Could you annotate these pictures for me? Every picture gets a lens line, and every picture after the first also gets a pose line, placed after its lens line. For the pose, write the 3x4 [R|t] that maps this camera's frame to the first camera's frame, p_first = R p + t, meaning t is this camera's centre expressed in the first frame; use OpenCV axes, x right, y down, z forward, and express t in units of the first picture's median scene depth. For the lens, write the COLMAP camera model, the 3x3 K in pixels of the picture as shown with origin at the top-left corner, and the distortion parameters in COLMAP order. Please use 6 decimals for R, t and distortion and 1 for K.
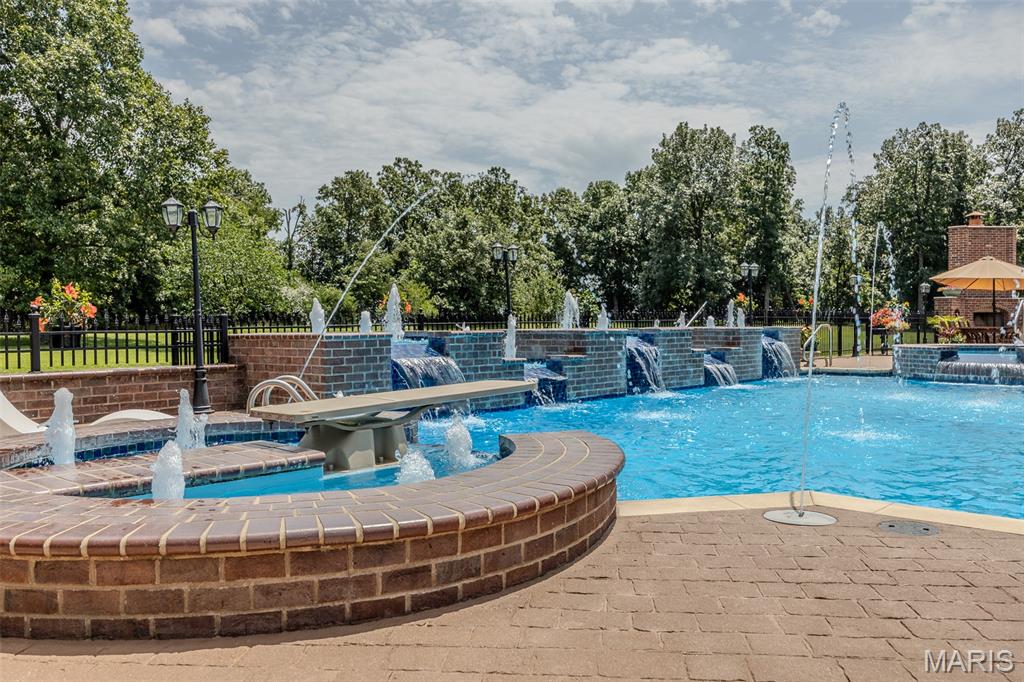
lens RADIAL K [[889.3, 0, 527.9], [0, 889.3, 335.4], [0, 0, 1]] dist [0.012141, 0.010530]
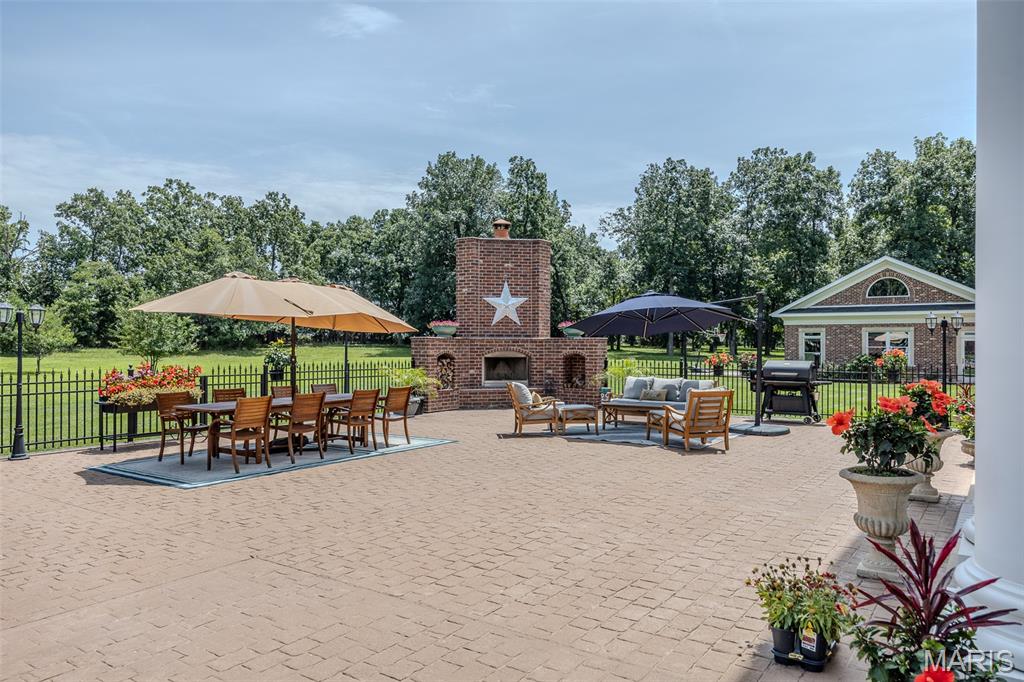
lens RADIAL K [[717.7, 0, 507.4], [0, 717.7, 344.6], [0, 0, 1]] dist [0.009942, -0.004003]
pose [[0.994250, 0.005646, 0.106931, 0.139905], [-0.005348, 0.999981, -0.003067, -0.014139], [-0.106946, 0.002477, 0.994262, 0.157272]]
